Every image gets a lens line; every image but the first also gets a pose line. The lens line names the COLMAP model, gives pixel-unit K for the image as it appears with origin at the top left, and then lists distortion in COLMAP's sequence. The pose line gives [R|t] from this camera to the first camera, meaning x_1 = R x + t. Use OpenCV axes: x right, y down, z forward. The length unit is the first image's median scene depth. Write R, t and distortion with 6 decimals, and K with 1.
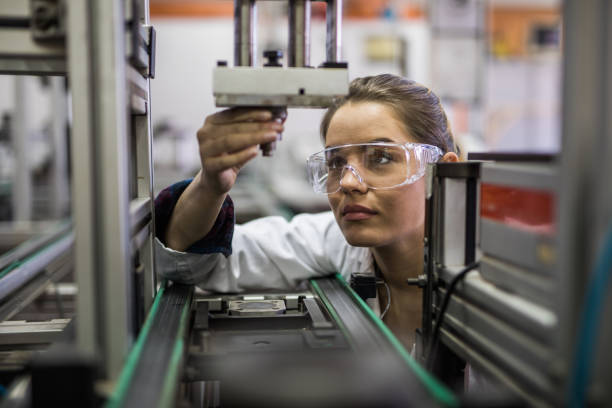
lens RADIAL K [[849.0, 0, 306.0], [0, 849.0, 204.0], [0, 0, 1]] dist [-0.021764, -0.016708]
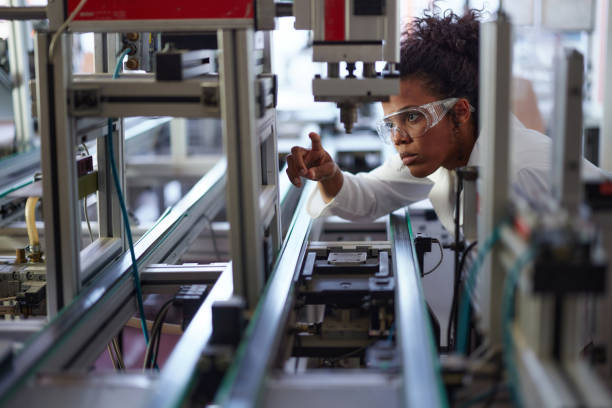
lens RADIAL K [[885.8, 0, 306.0], [0, 885.8, 204.0], [0, 0, 1]] dist [-0.010427, -0.032368]
pose [[0.985861, 0.013934, -0.166984, 0.185301], [0.006900, 0.992315, 0.123545, -0.235431], [0.167422, -0.122950, 0.978189, -0.749451]]
